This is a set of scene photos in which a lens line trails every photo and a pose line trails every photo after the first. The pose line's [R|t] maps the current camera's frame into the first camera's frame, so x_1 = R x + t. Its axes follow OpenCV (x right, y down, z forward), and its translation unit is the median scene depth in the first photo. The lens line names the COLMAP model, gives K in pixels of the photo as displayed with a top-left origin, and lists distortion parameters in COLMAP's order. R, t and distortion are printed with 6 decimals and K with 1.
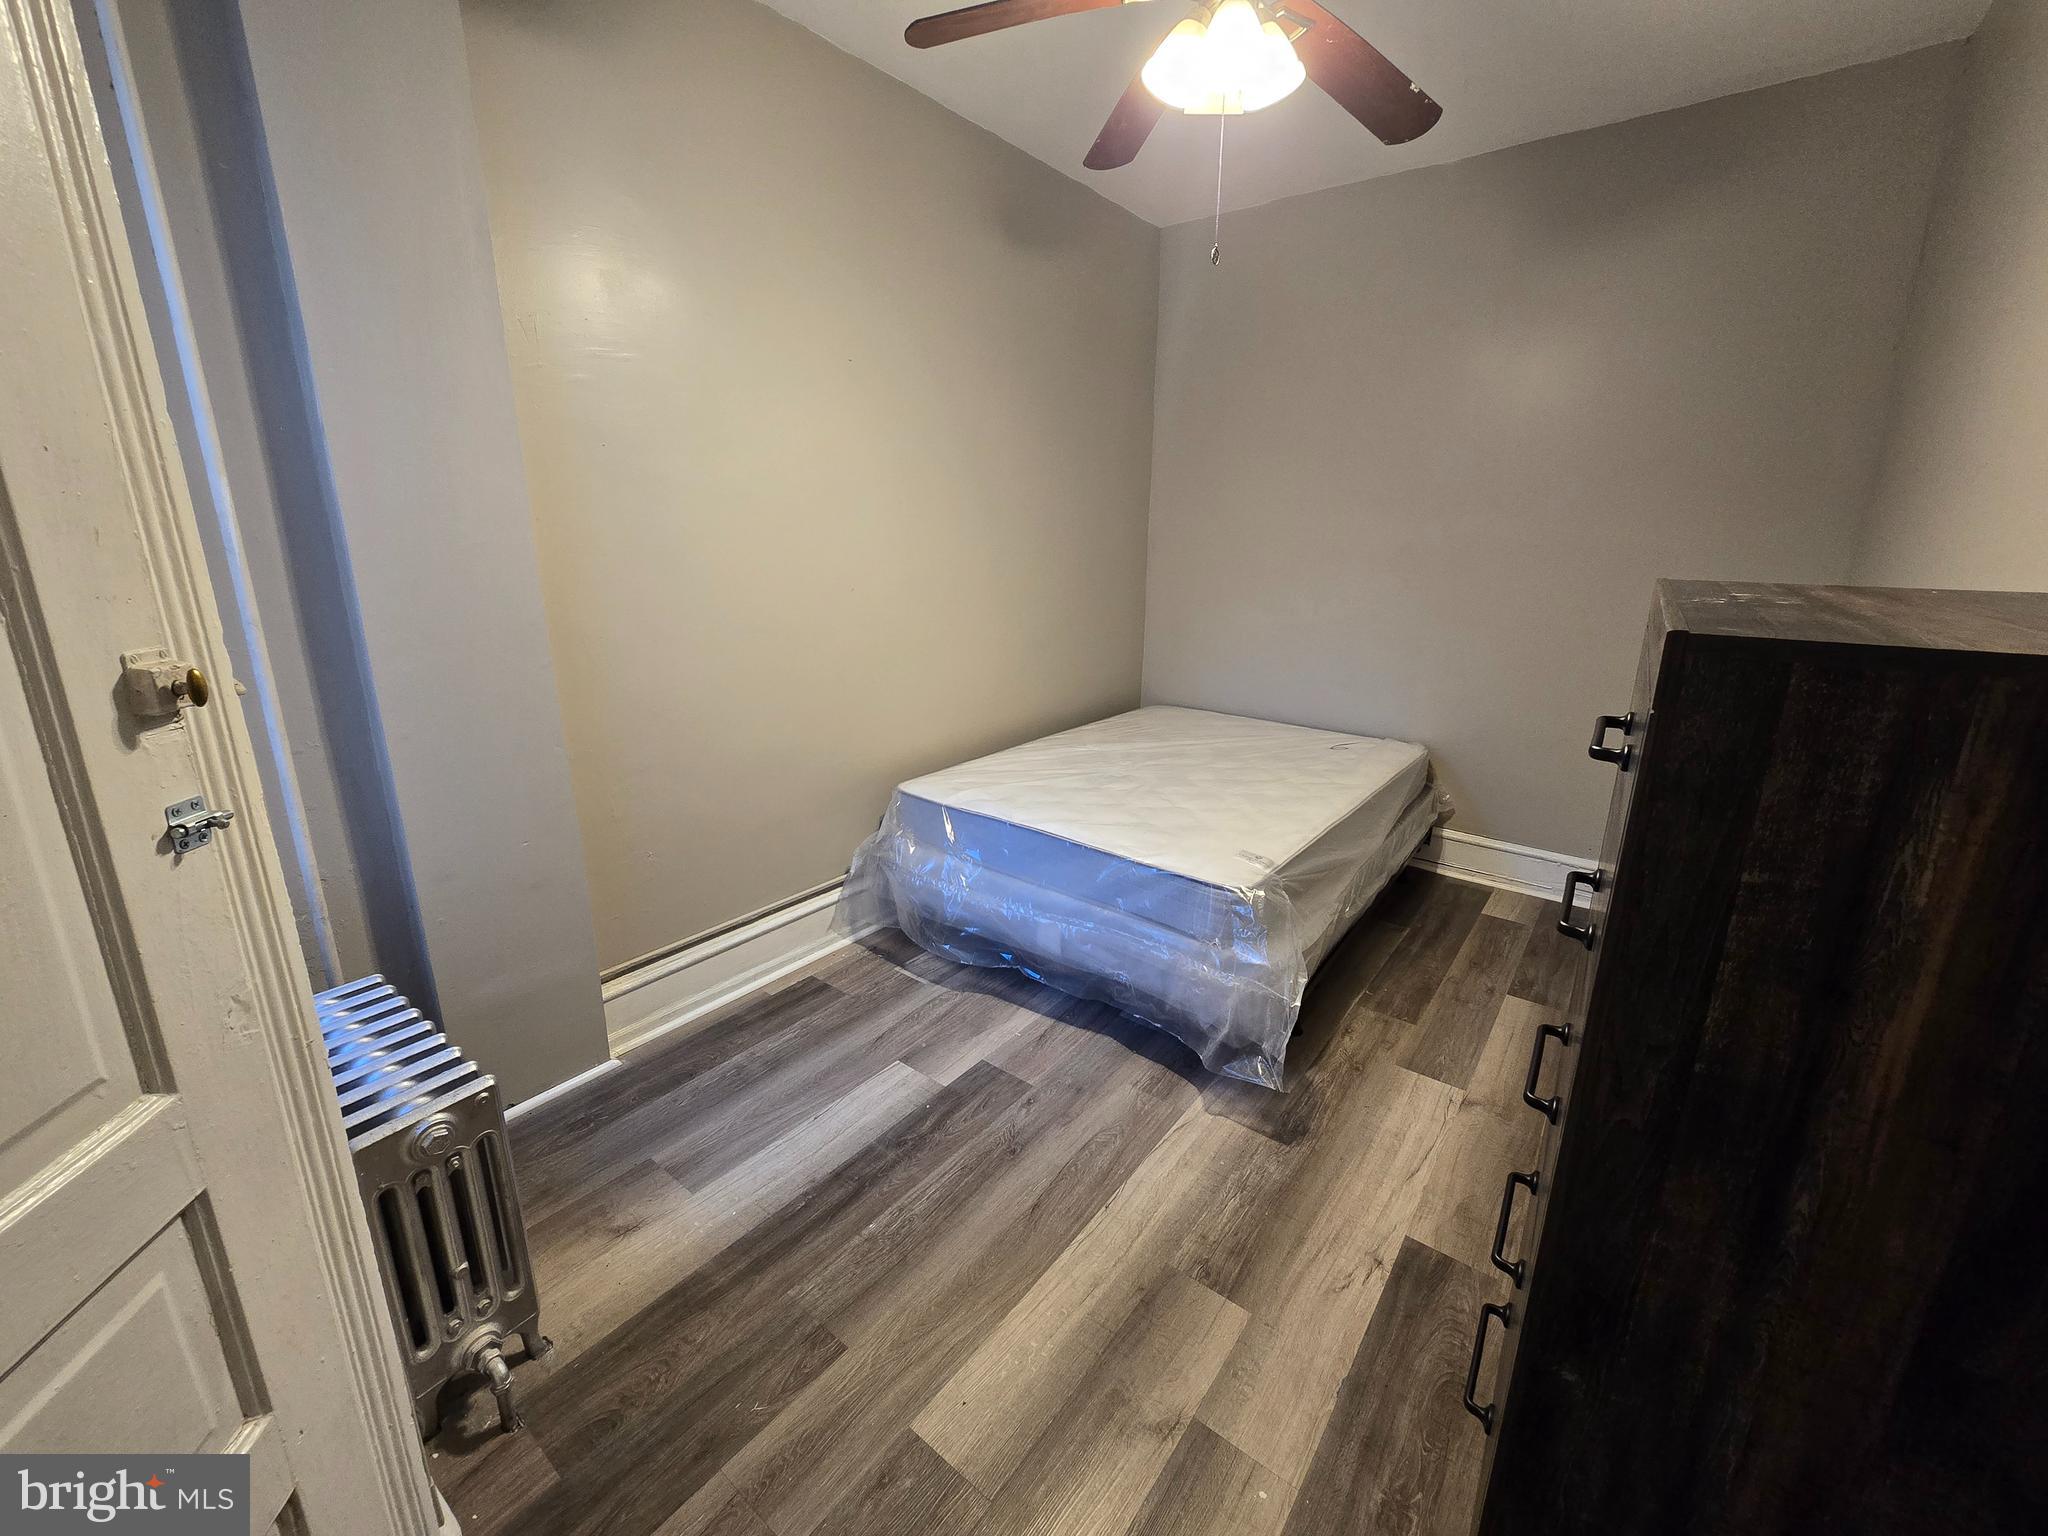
lens RADIAL K [[839.5, 0, 1020.6], [0, 839.5, 759.9], [0, 0, 1]] dist [-0.000533, -0.000093]
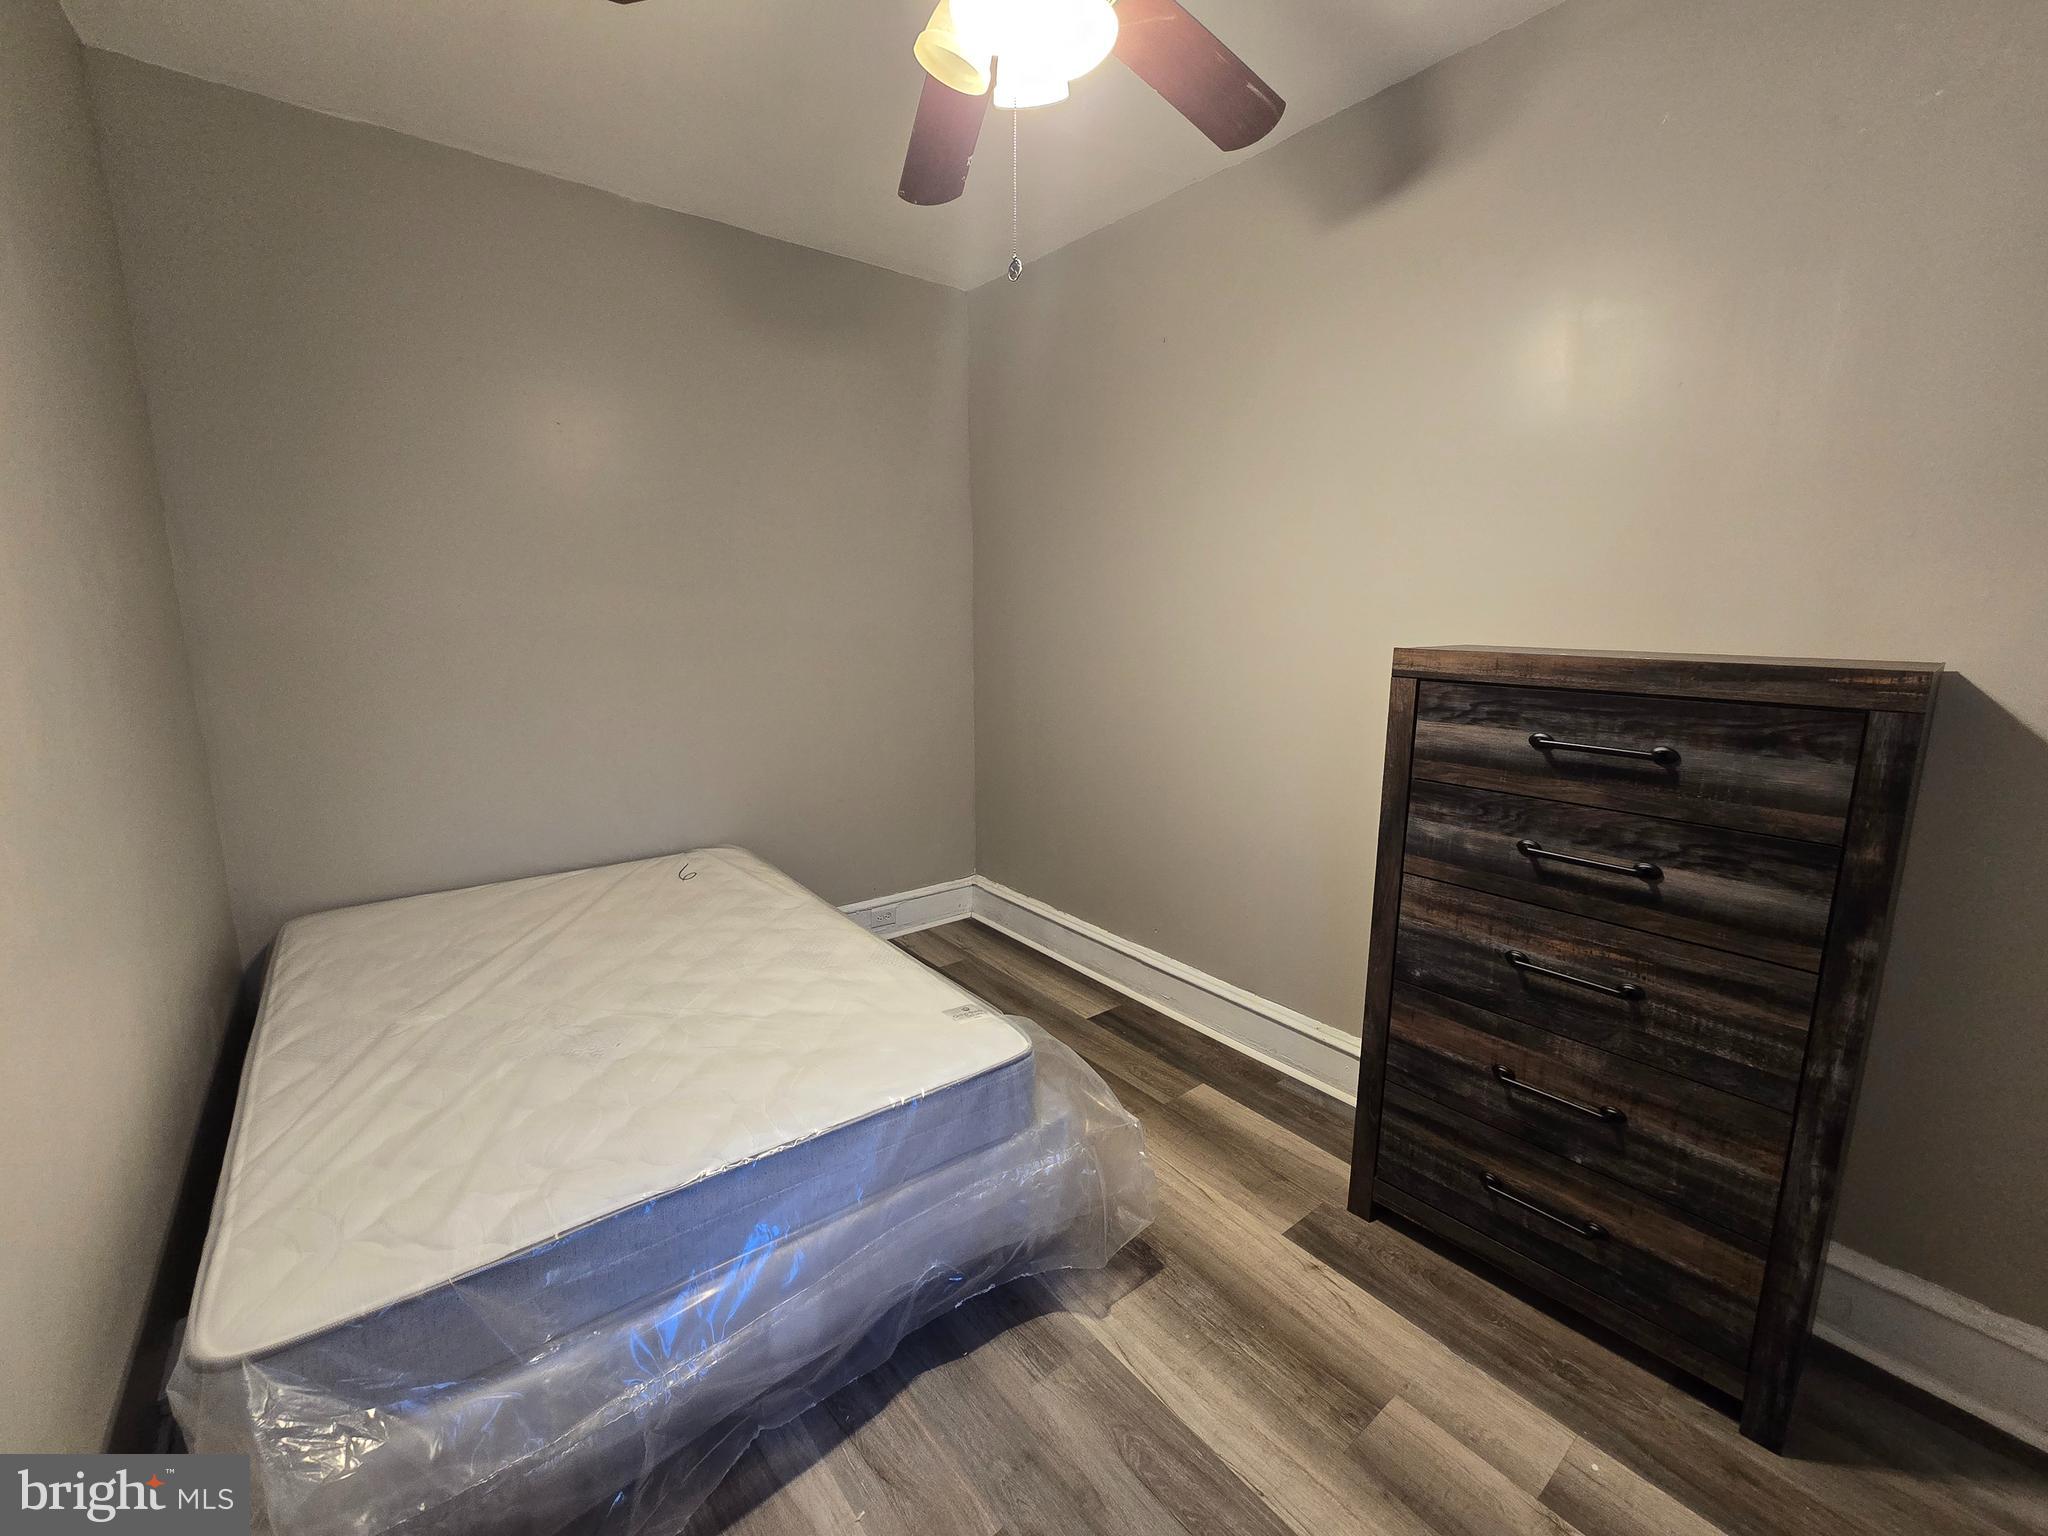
lens RADIAL K [[839.5, 0, 1024.6], [0, 839.5, 767.6], [0, 0, 1]] dist [-0.000533, -0.000093]
pose [[0.228594, -0.185564, 0.955673, -0.512141], [0.256189, 0.958531, 0.124839, -0.228668], [-0.939208, 0.216295, 0.266654, 0.802609]]
